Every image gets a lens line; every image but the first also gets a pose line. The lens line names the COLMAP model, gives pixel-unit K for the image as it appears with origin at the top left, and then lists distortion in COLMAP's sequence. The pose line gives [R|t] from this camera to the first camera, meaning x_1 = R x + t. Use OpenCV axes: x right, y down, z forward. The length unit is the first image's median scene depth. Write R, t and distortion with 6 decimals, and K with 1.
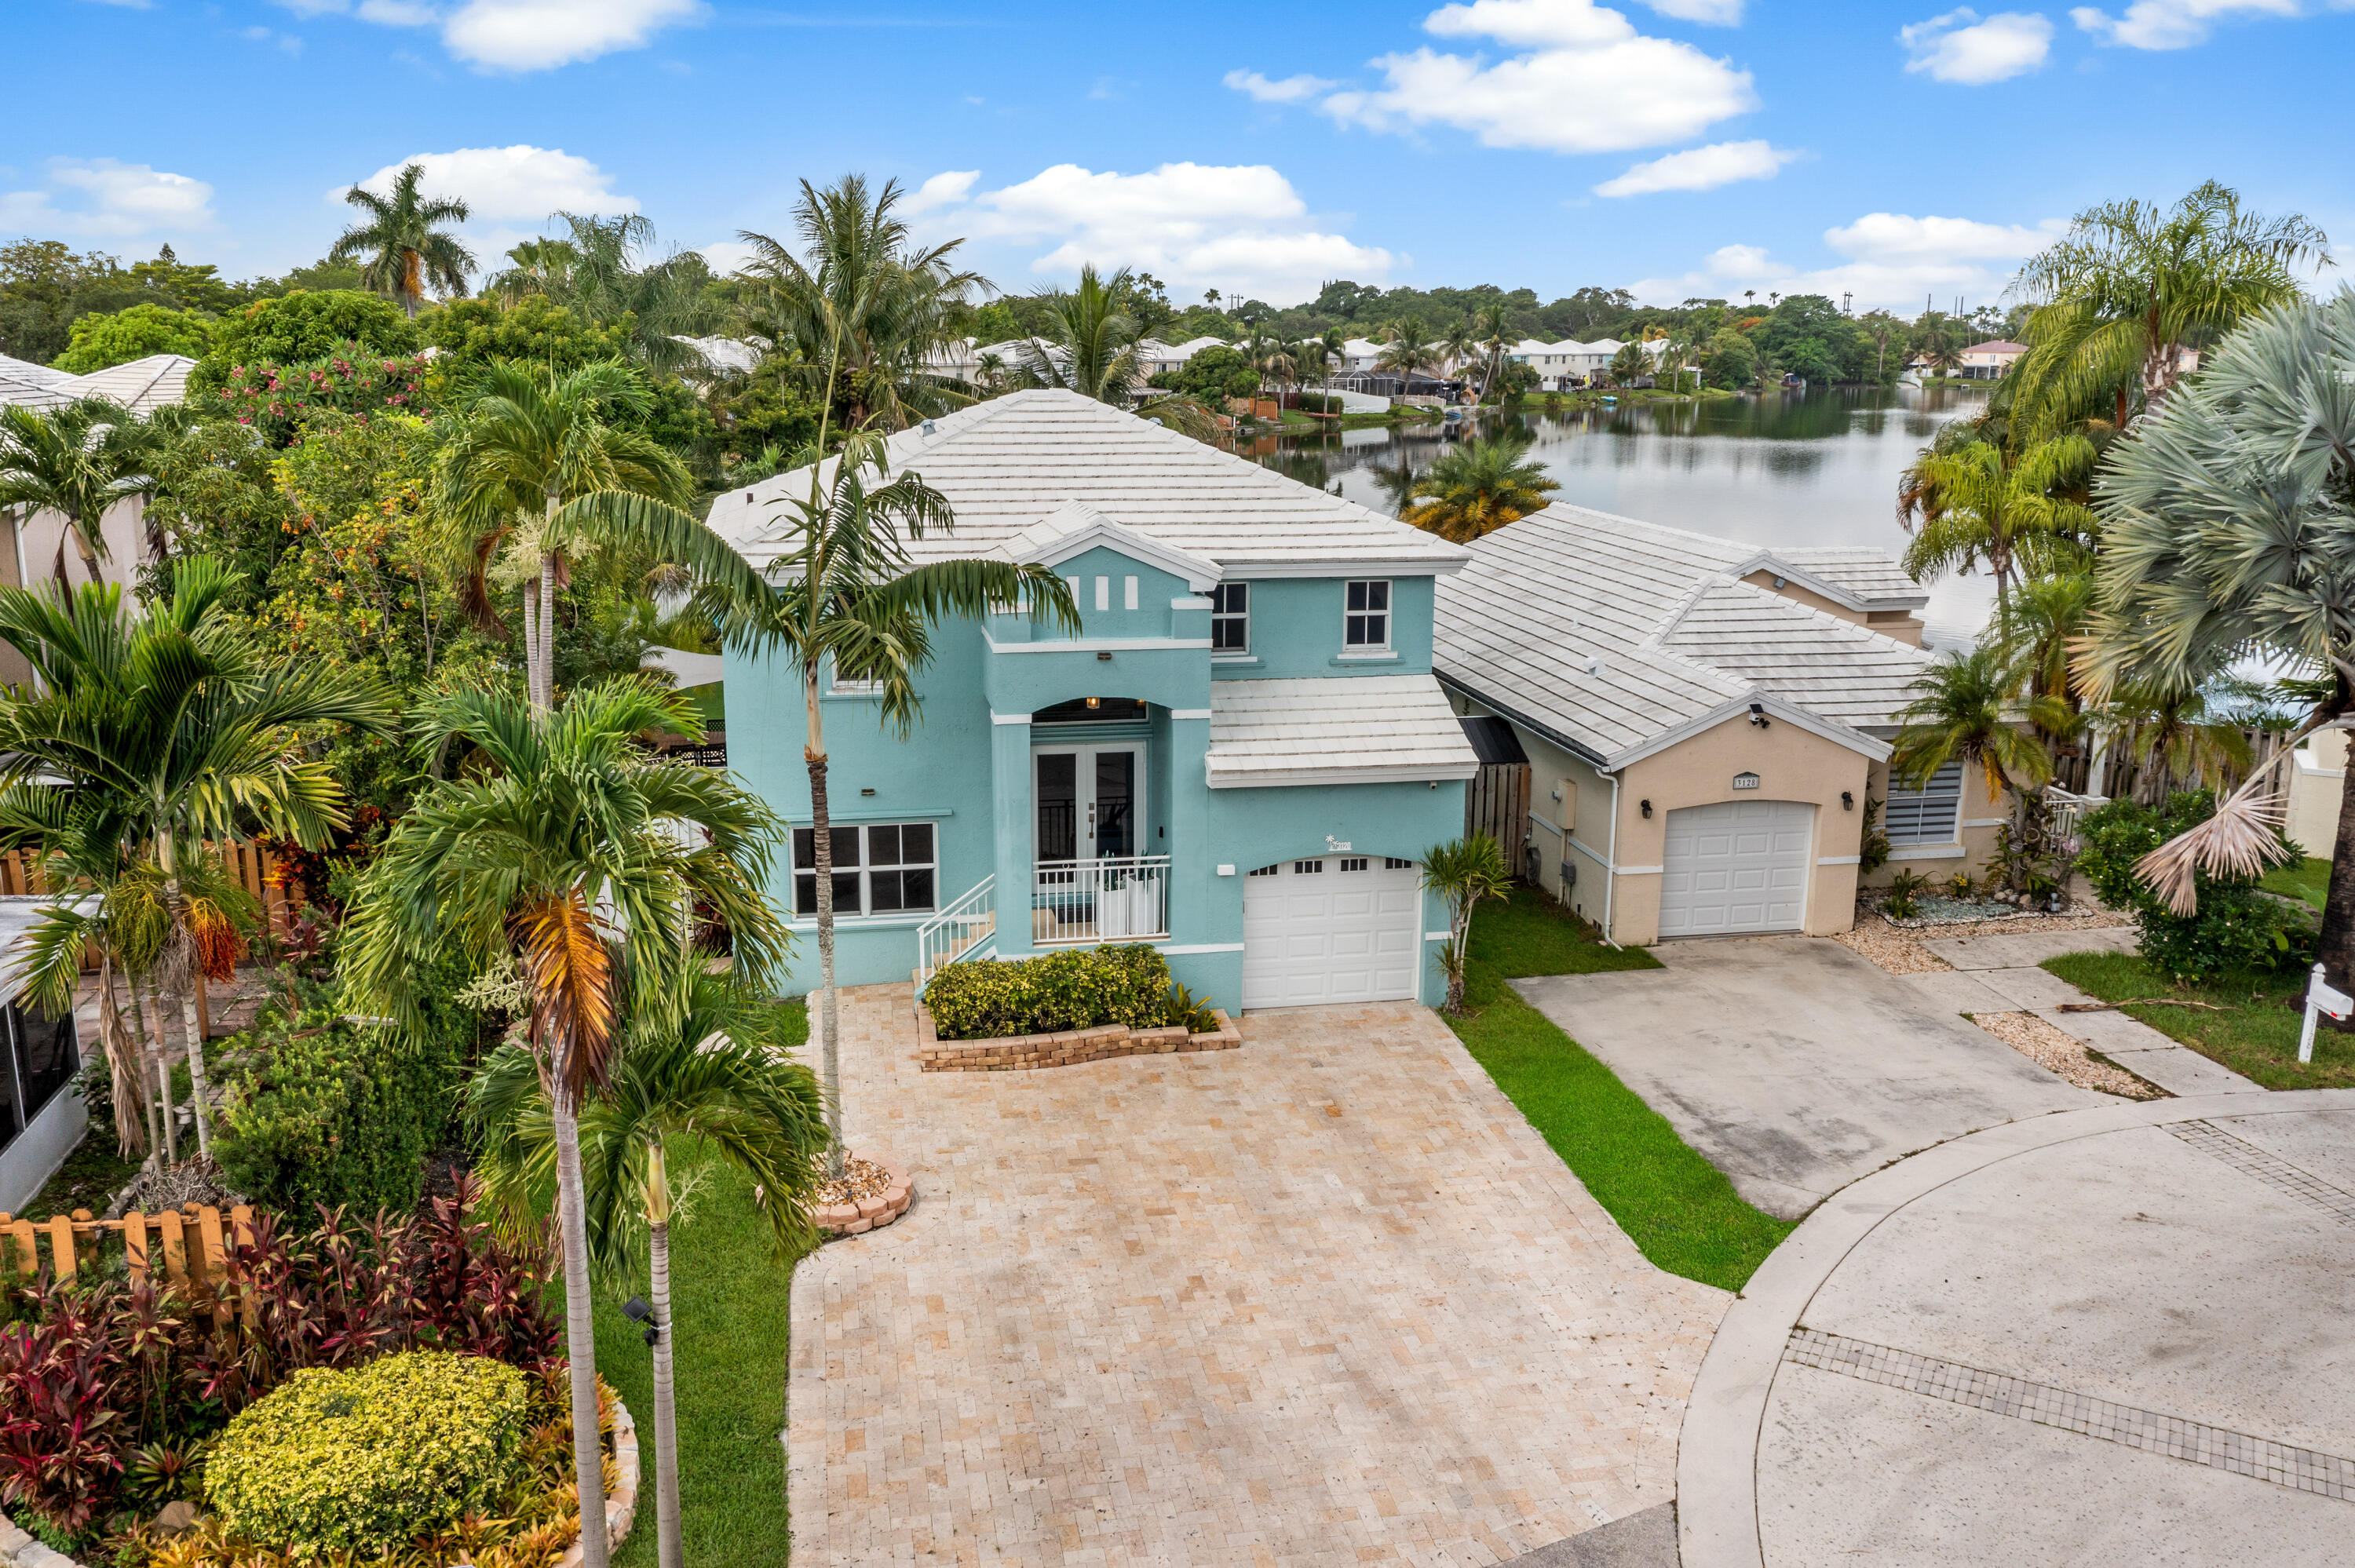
lens RADIAL K [[1895.6, 0, 1177.5], [0, 1895.6, 784.0], [0, 0, 1]] dist [-0.007403, -0.002355]
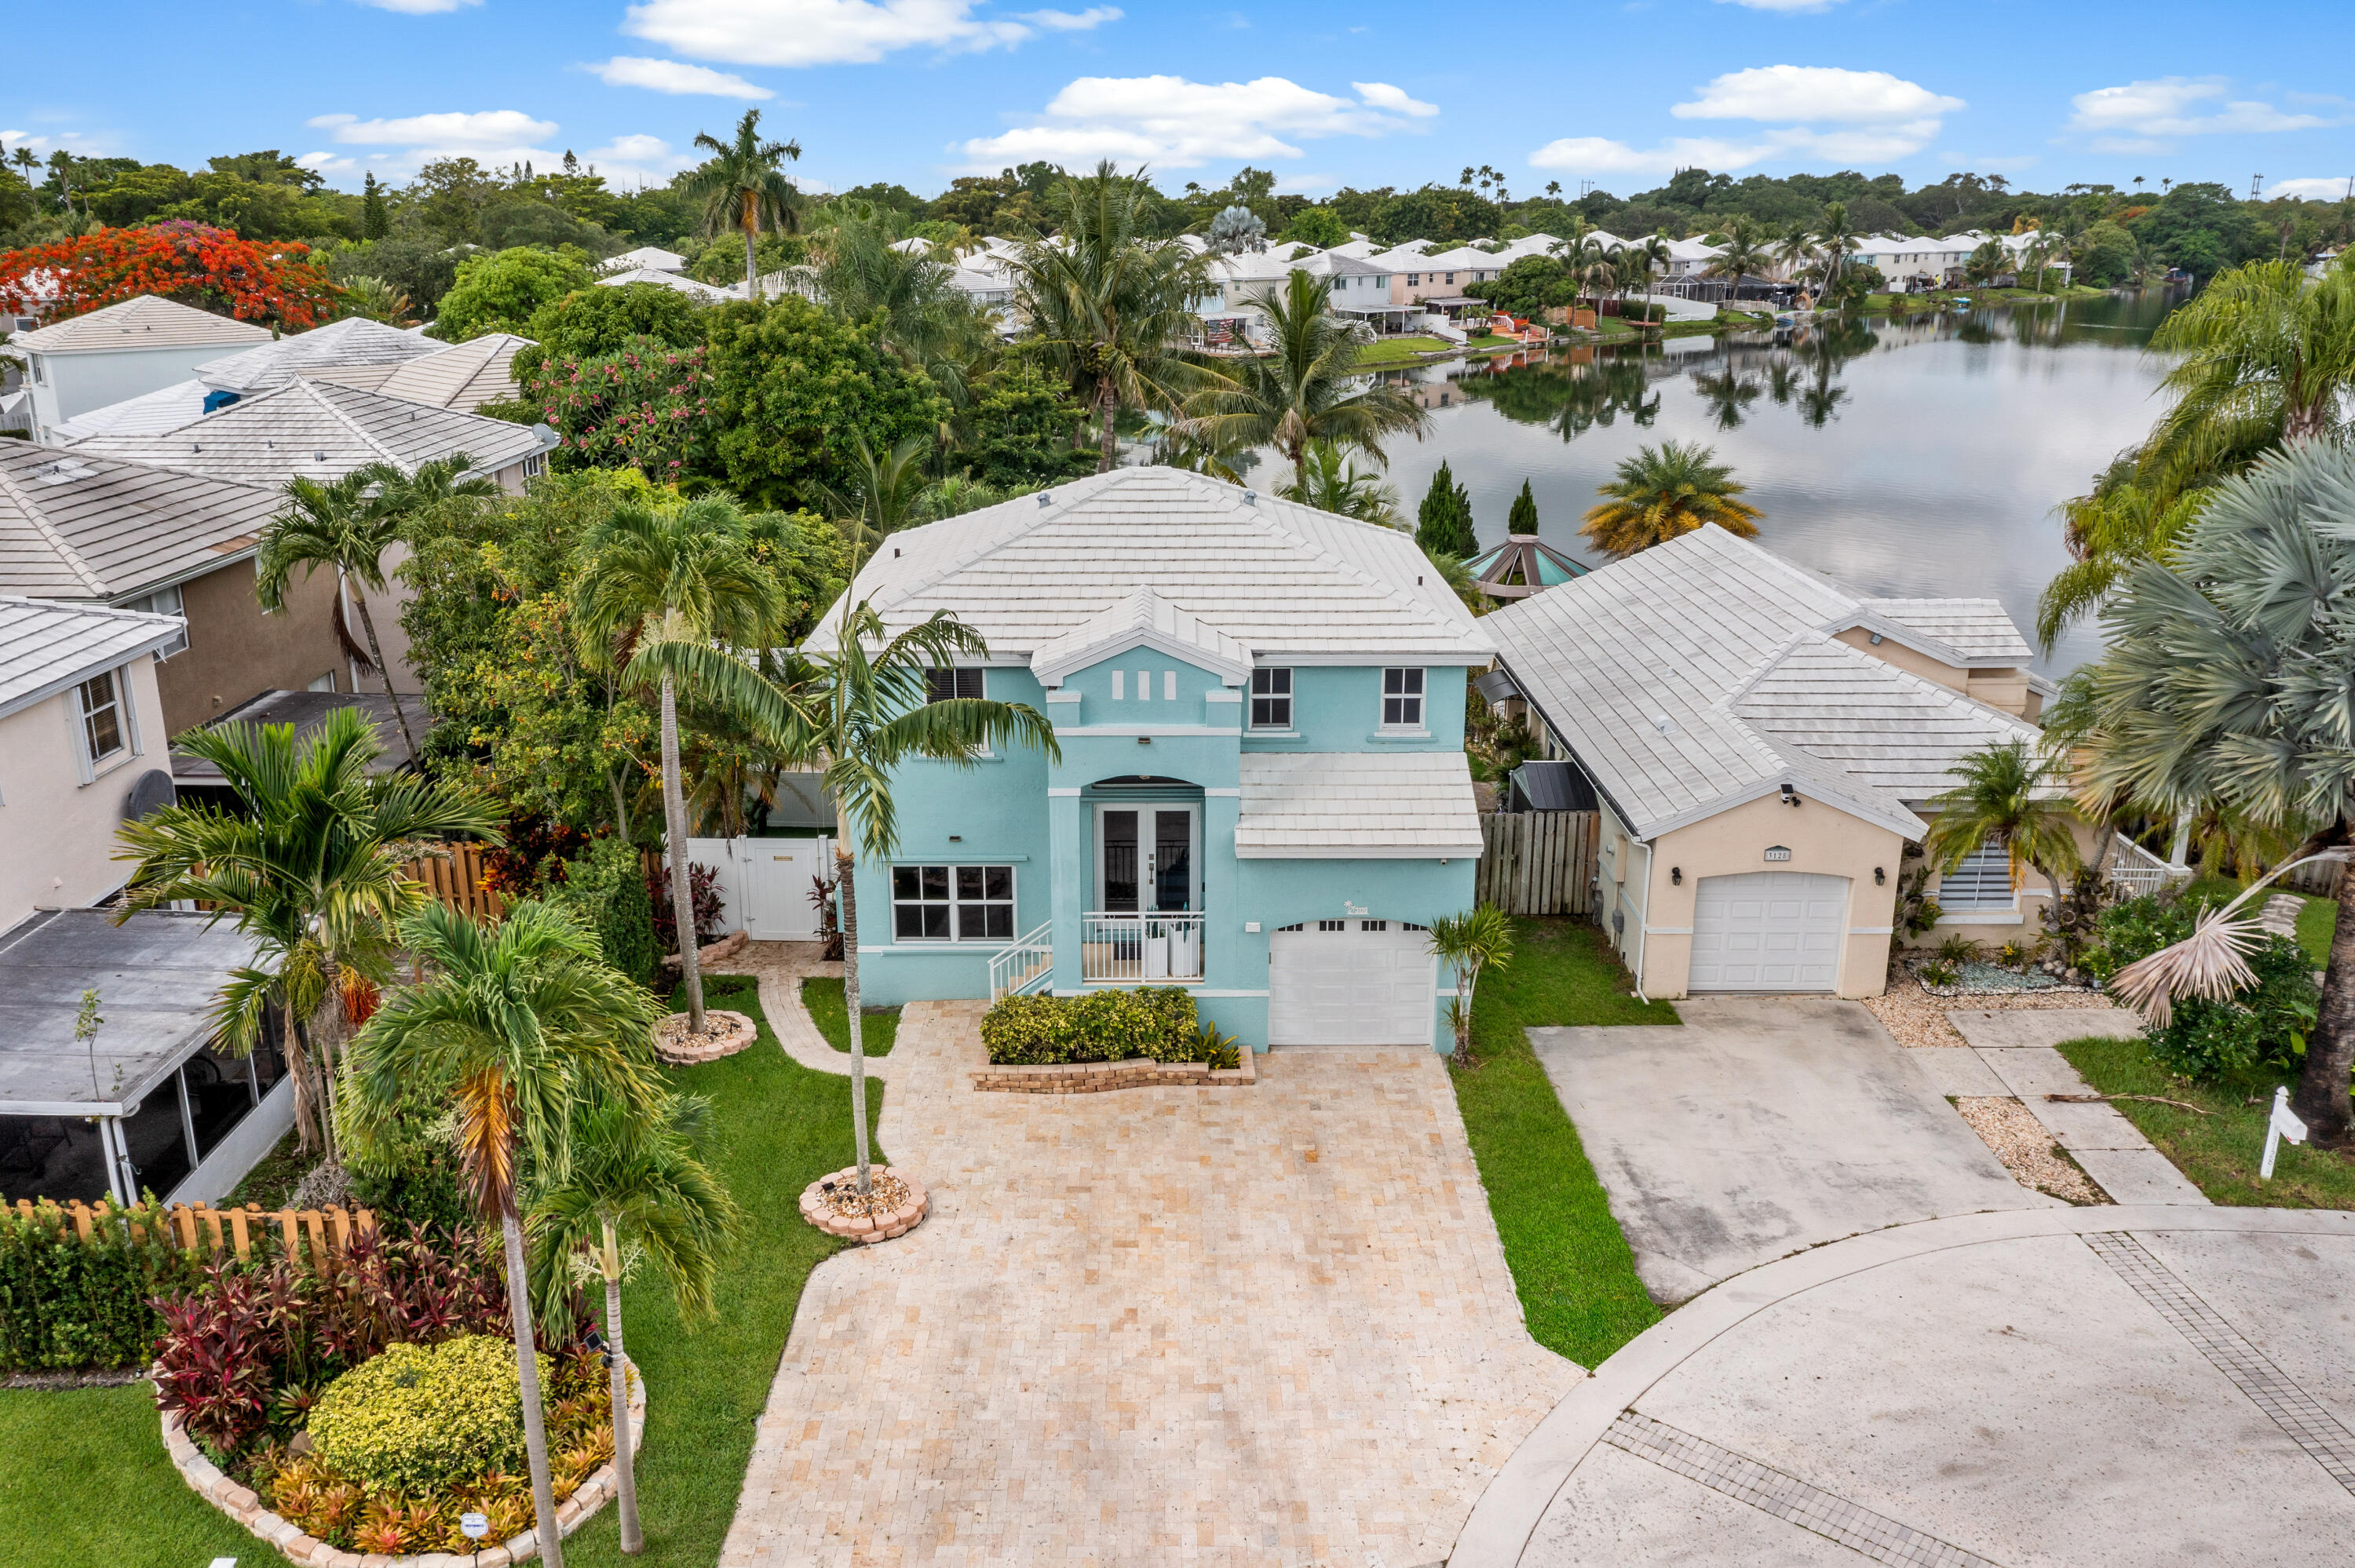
lens RADIAL K [[1859.8, 0, 1175.6], [0, 1859.8, 788.1], [0, 0, 1]] dist [-0.009846, -0.000319]
pose [[0.983189, 0.048470, -0.176040, 0.164551], [-0.036484, 0.996830, 0.070698, -0.109376], [0.178908, -0.063087, 0.981841, -0.089547]]
